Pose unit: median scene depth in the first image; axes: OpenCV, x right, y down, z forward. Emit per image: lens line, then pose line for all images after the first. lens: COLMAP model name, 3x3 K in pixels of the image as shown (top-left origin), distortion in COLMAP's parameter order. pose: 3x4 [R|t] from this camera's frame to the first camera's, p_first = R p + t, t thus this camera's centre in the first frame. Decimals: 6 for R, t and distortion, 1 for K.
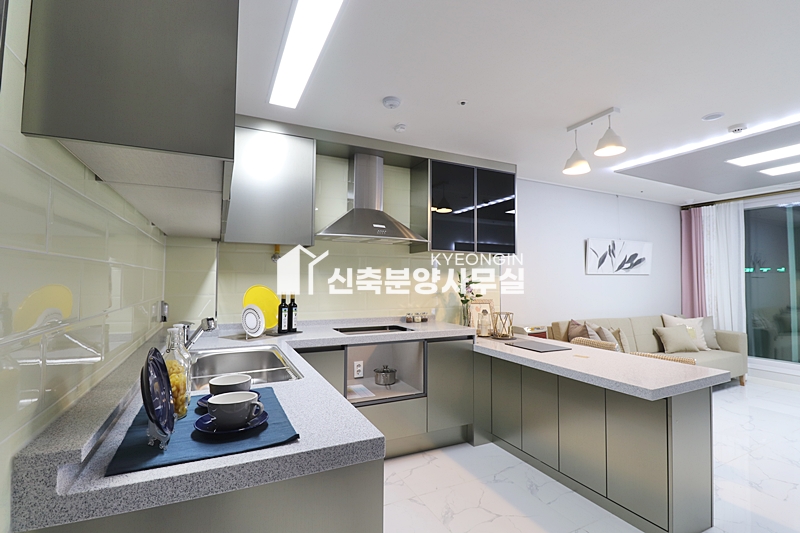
lens RADIAL K [[371.0, 0, 402.2], [0, 371.0, 263.4], [0, 0, 1]] dist [-0.004602, -0.008649]
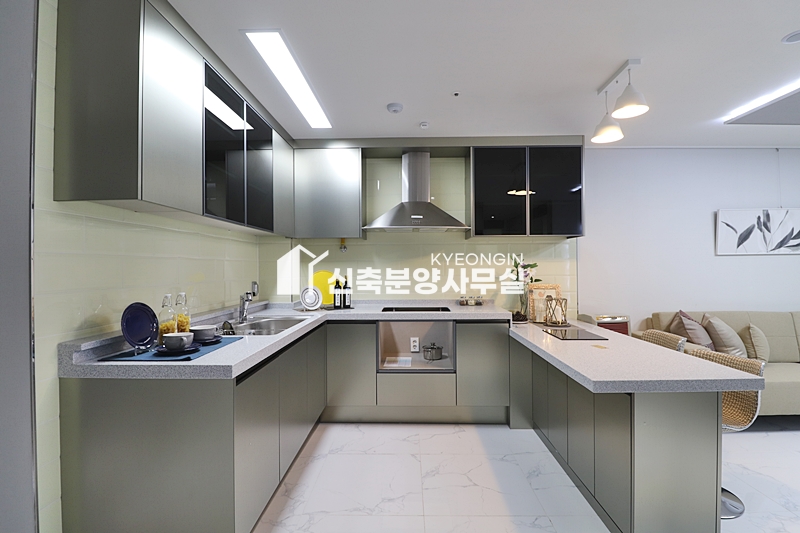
lens RADIAL K [[371.0, 0, 404.1], [0, 371.0, 265.2], [0, 0, 1]] dist [-0.004602, -0.008649]
pose [[0.891262, -0.012595, -0.453314, 0.257451], [0.031022, 0.998966, 0.033238, 0.003836], [0.452427, -0.043686, 0.890731, -0.007203]]
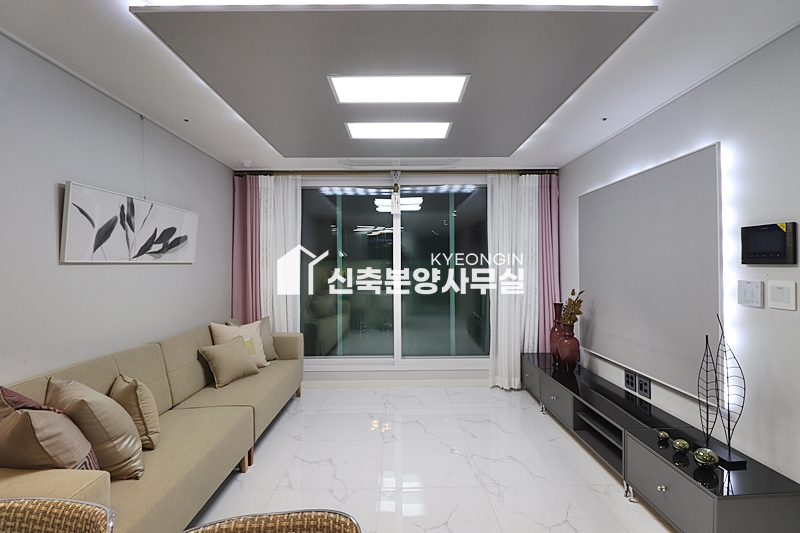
lens RADIAL K [[371.0, 0, 403.1], [0, 371.0, 263.3], [0, 0, 1]] dist [-0.004602, -0.008649]
pose [[0.424902, -0.000368, 0.905239, 0.275091], [-0.034019, 0.999287, 0.016374, 0.008670], [-0.904600, -0.037752, 0.424587, 0.449238]]
